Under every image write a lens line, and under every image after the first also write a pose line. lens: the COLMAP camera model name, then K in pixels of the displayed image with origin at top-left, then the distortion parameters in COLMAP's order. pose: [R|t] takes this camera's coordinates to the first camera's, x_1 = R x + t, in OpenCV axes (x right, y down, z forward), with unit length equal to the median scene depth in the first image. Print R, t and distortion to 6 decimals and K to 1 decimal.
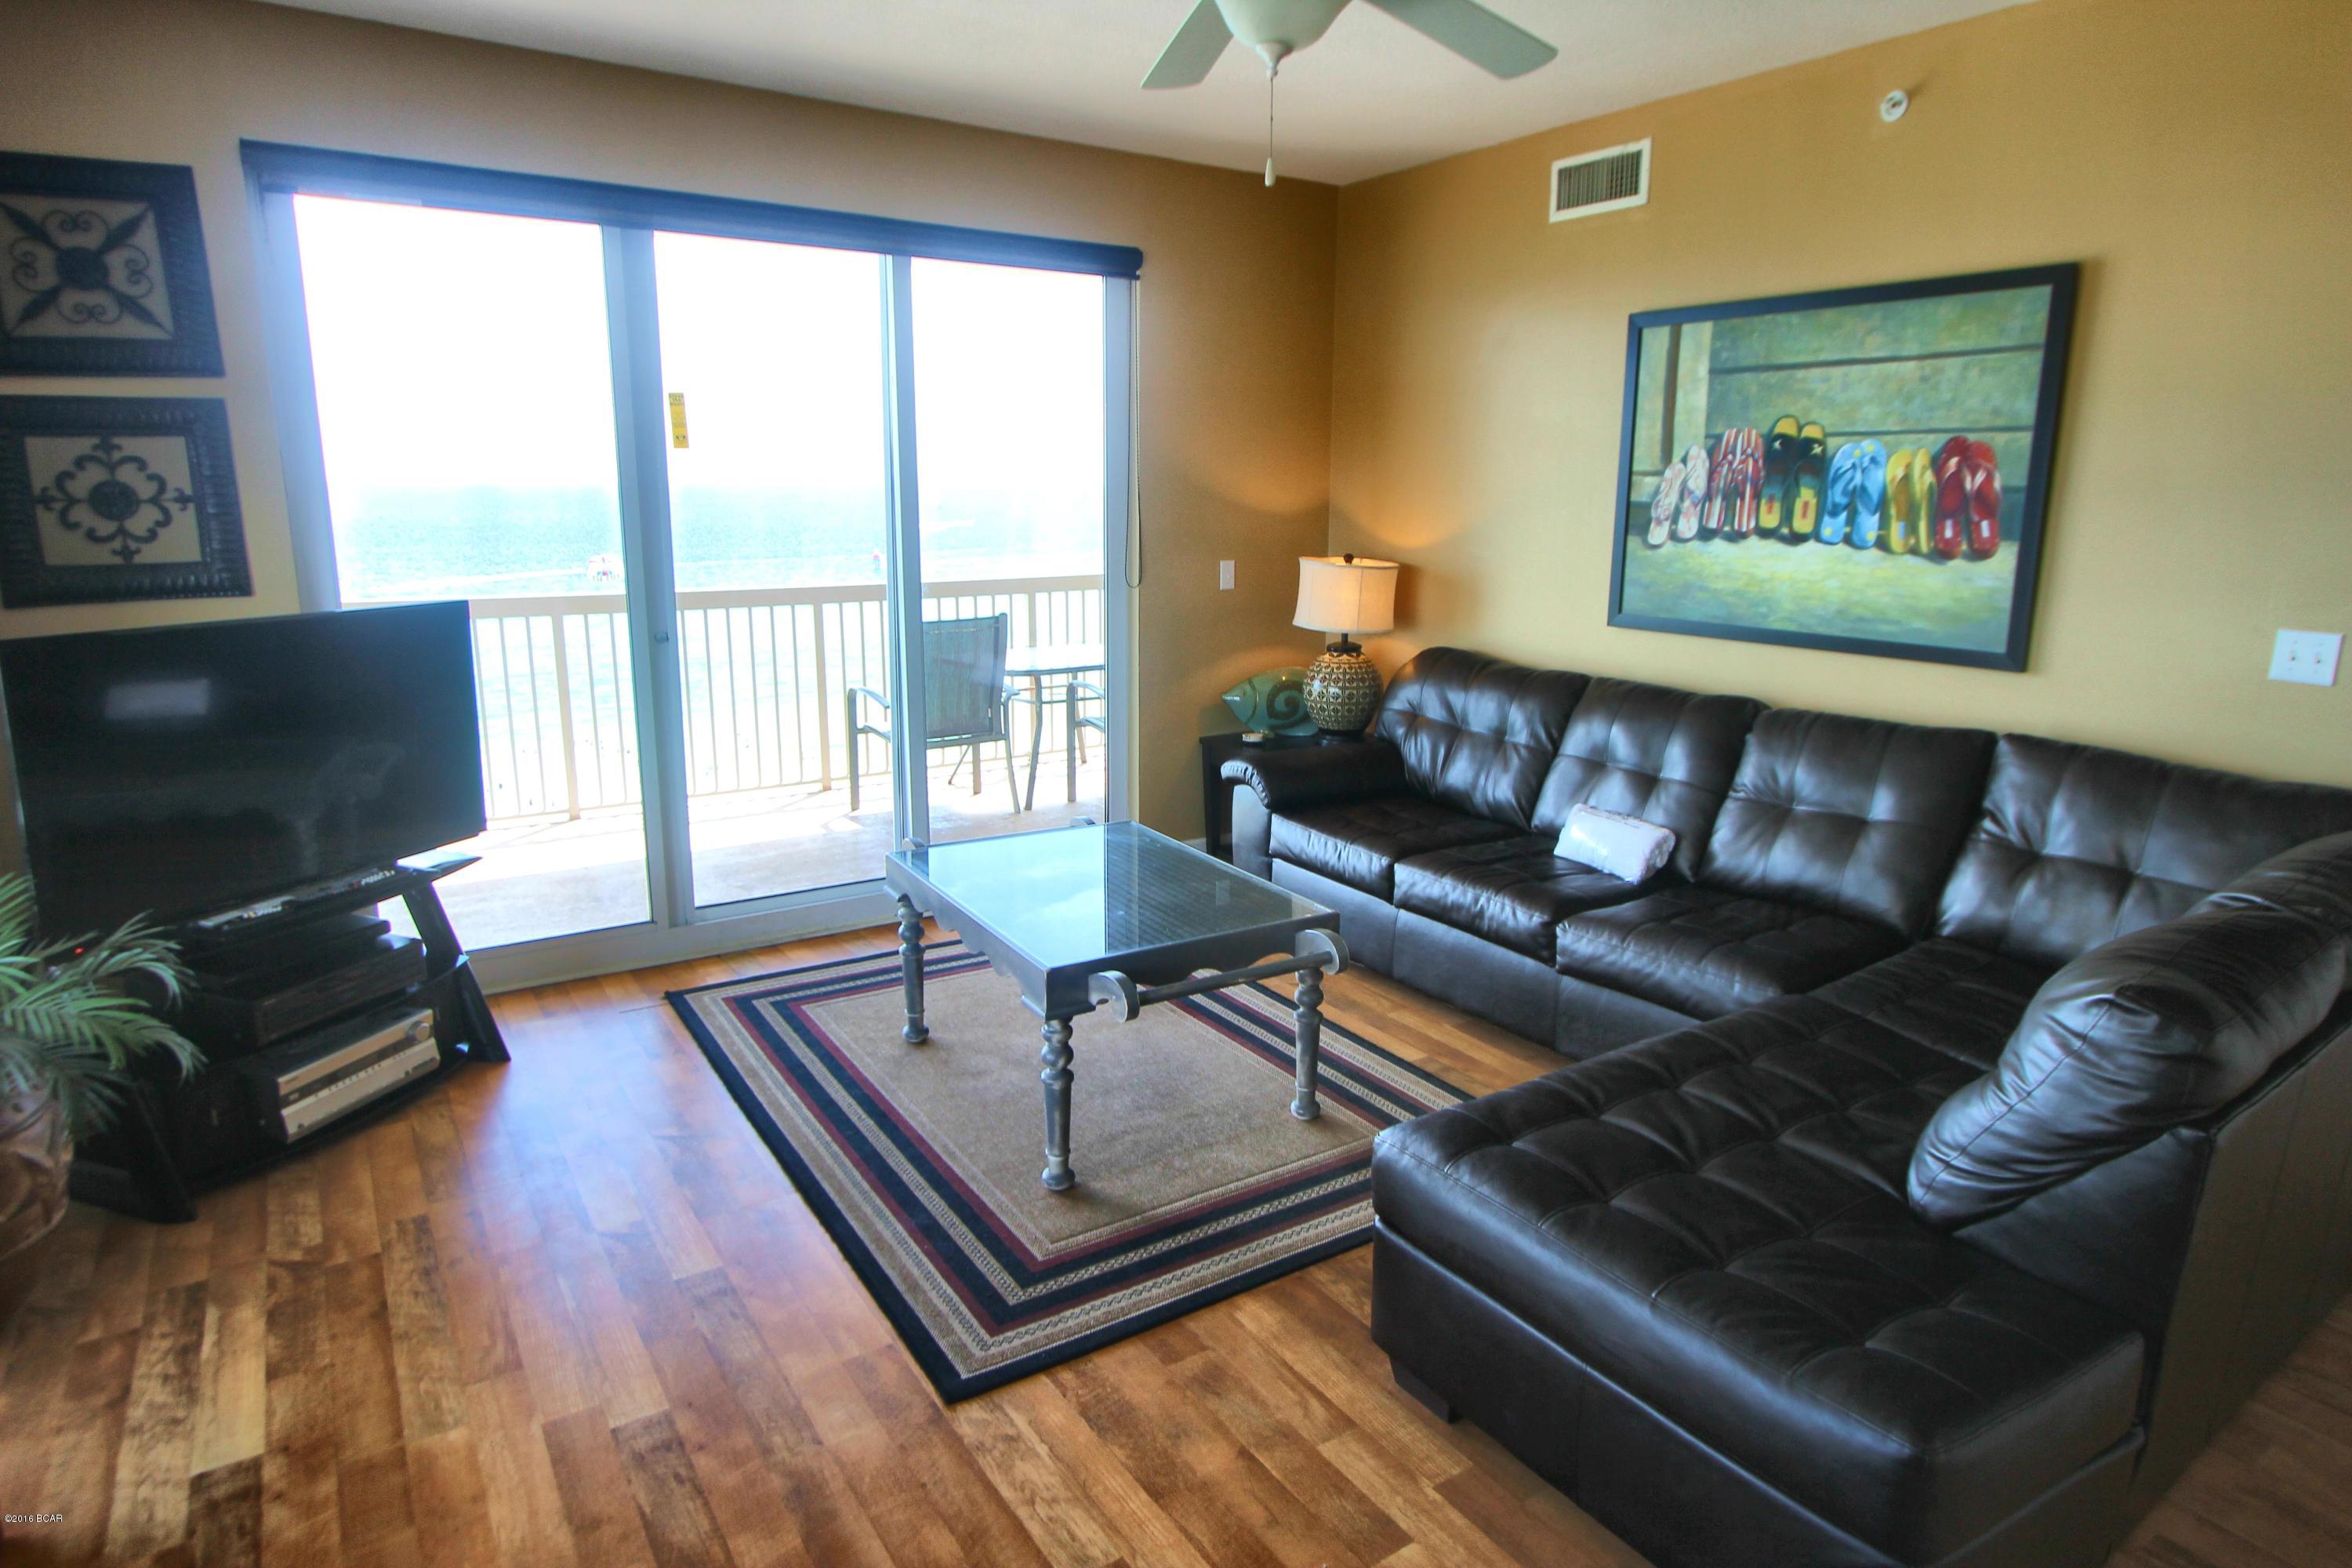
lens RADIAL K [[1327.5, 0, 1174.8], [0, 1327.5, 785.4], [0, 0, 1]] dist [-0.020075, 0.005338]
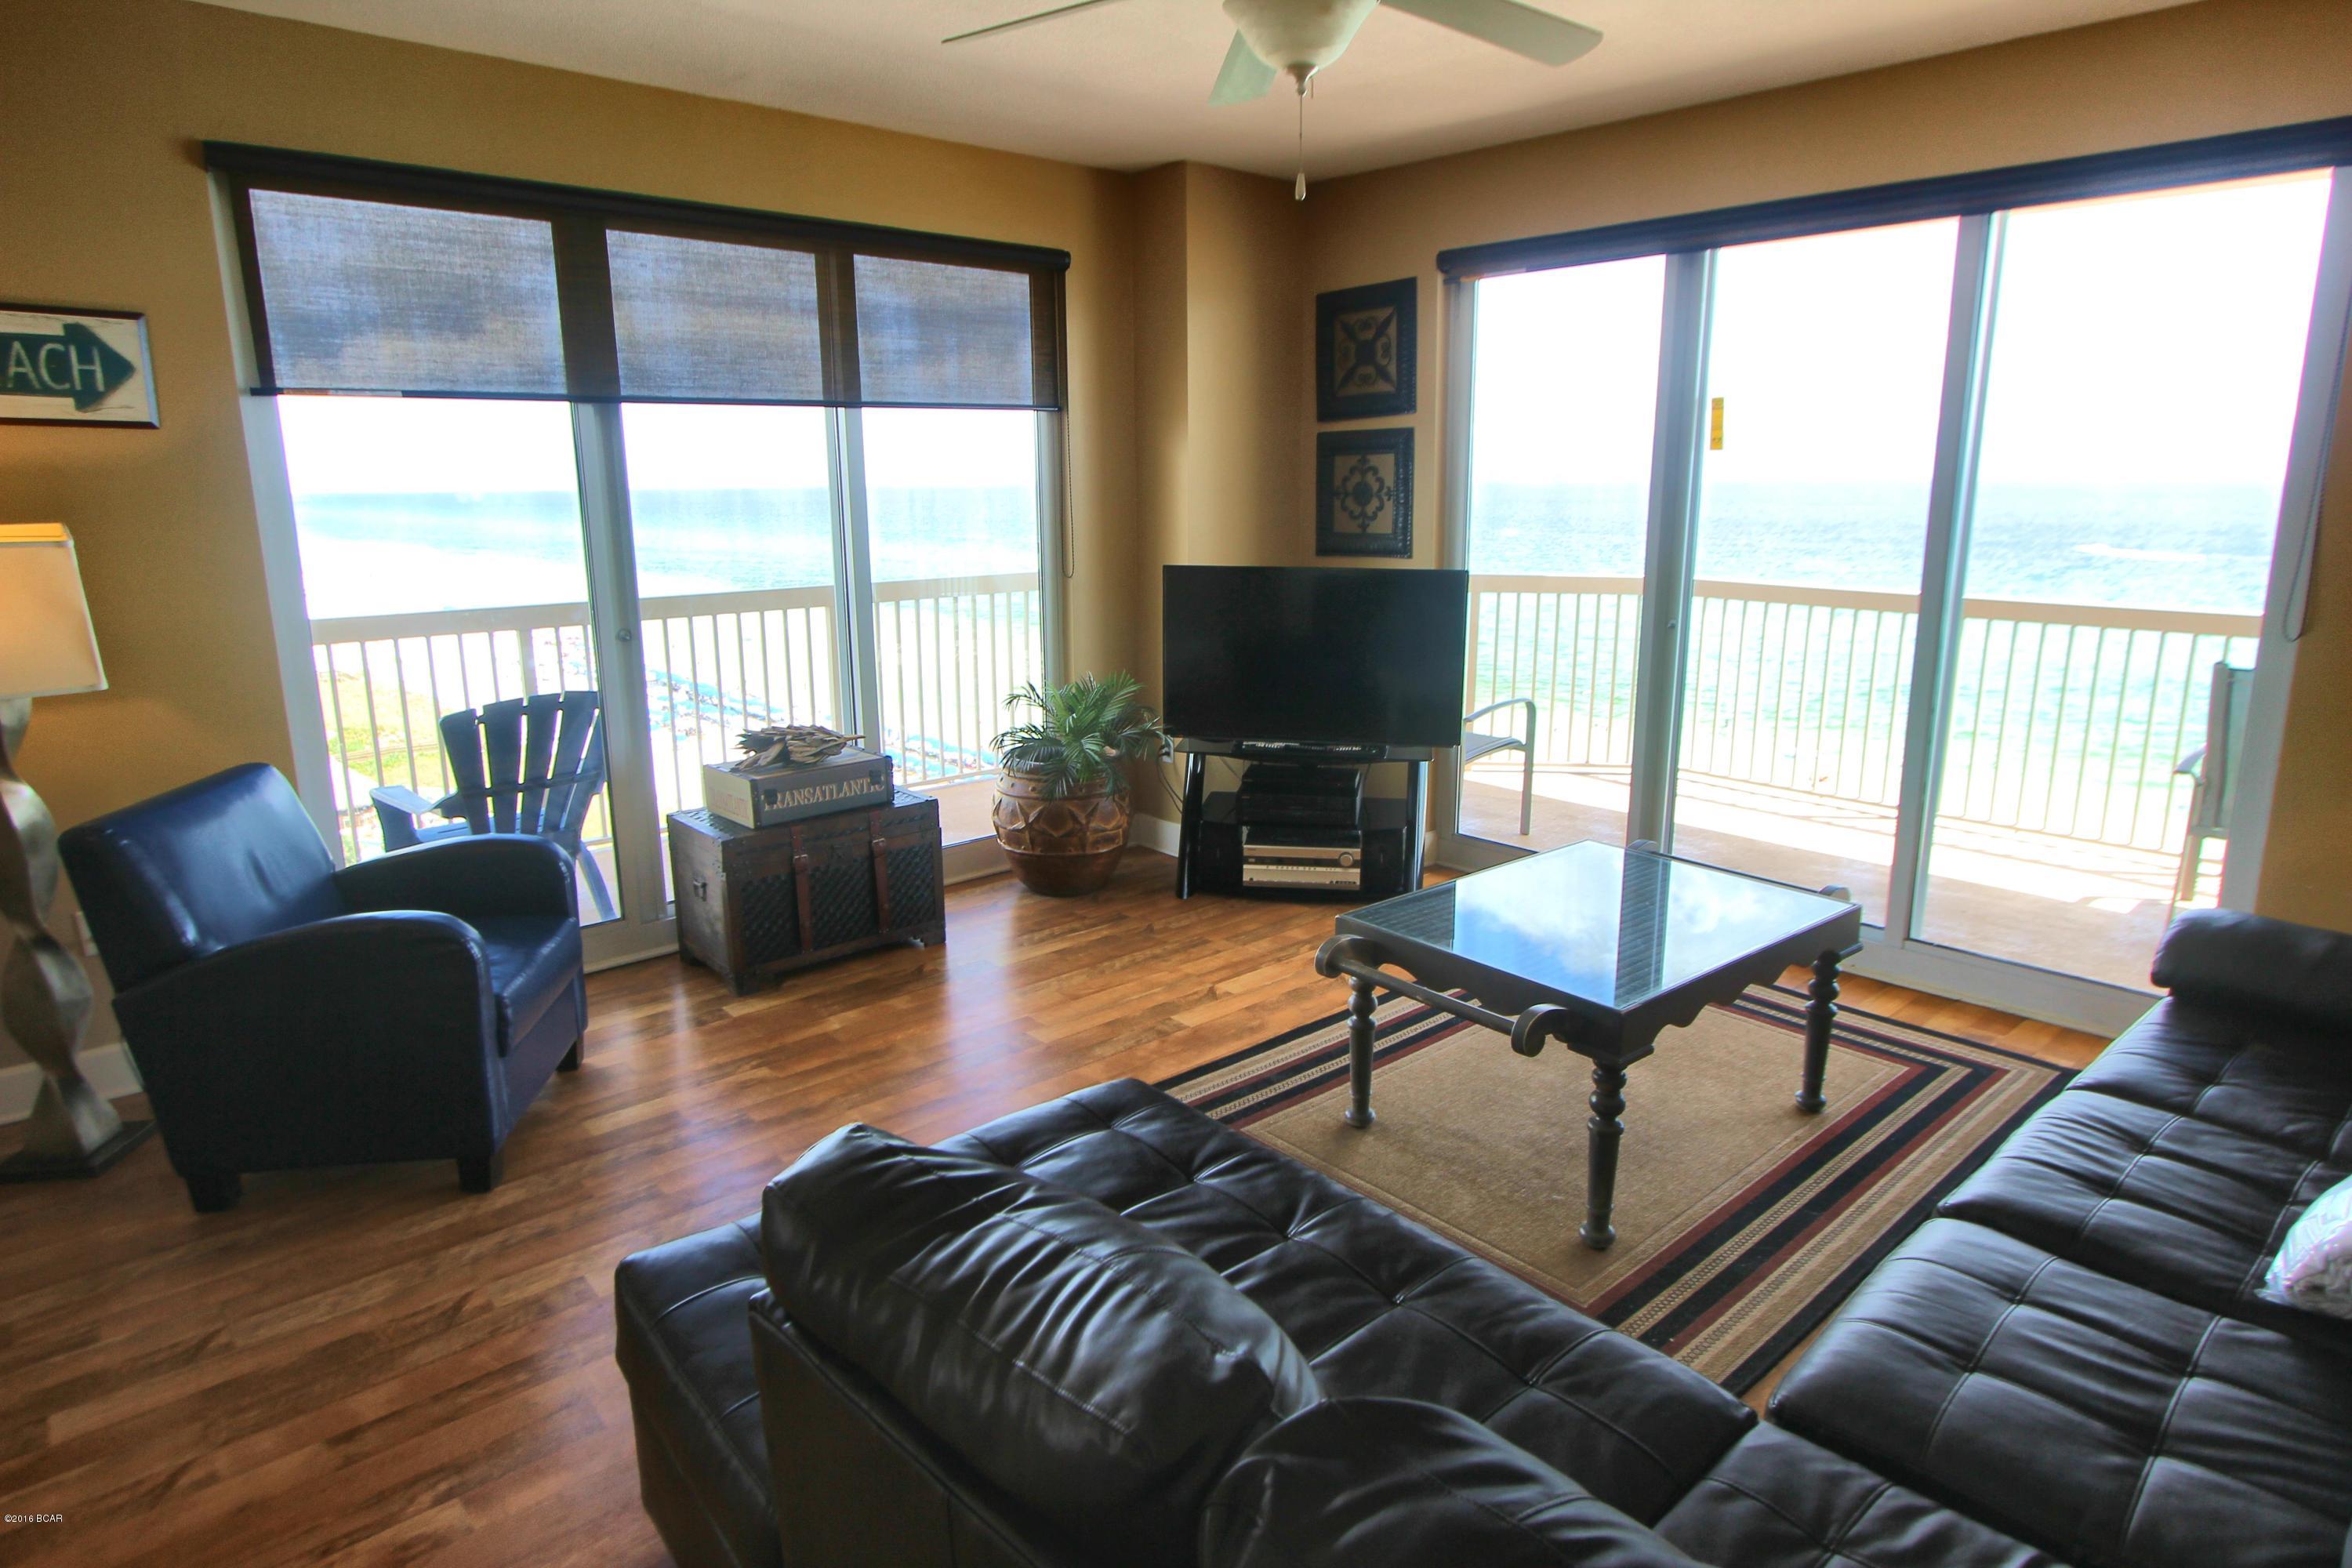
lens RADIAL K [[1327.5, 0, 1193.8], [0, 1327.5, 763.3], [0, 0, 1]] dist [-0.020075, 0.005338]
pose [[0.148040, 0.198167, -0.968924, 0.811617], [-0.213801, 0.962964, 0.164282, -0.121177], [0.965595, 0.182837, 0.184926, 0.557513]]
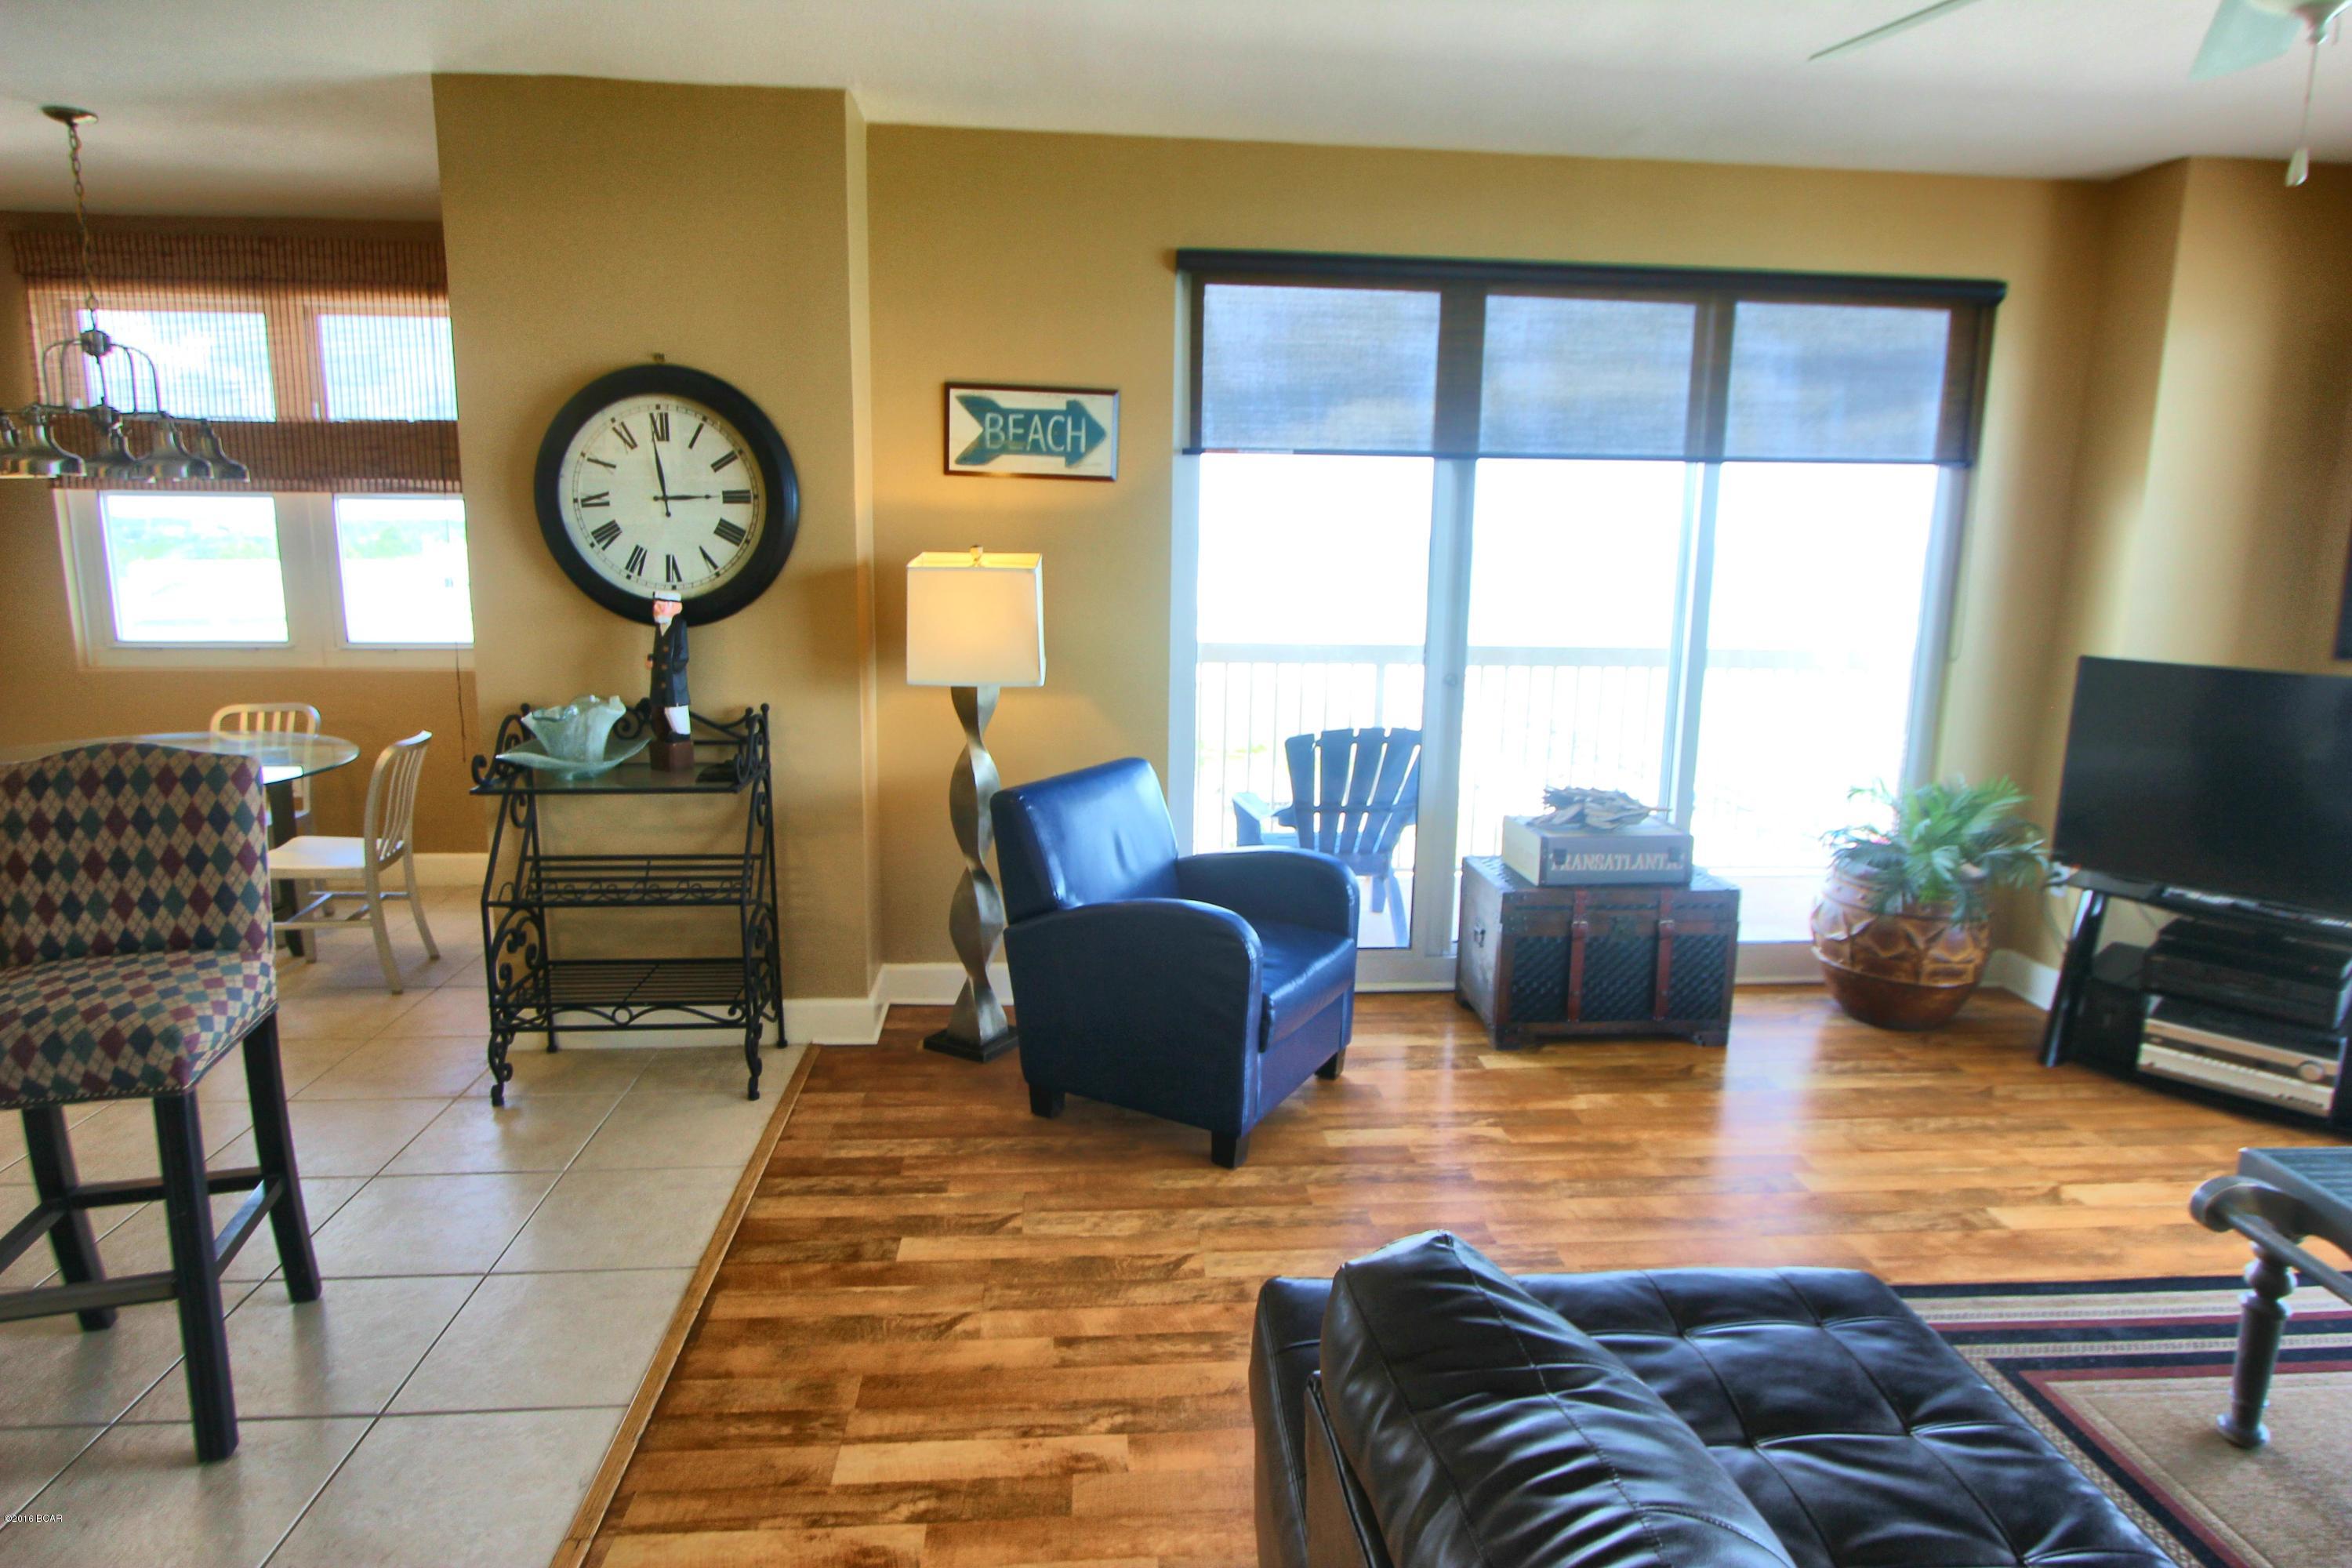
lens RADIAL K [[1327.5, 0, 1190.3], [0, 1327.5, 762.6], [0, 0, 1]] dist [-0.020075, 0.005338]
pose [[-0.483807, 0.135474, -0.864626, 0.763224], [-0.217952, 0.938169, 0.268954, -0.137535], [0.847601, 0.318569, -0.424366, 0.612152]]
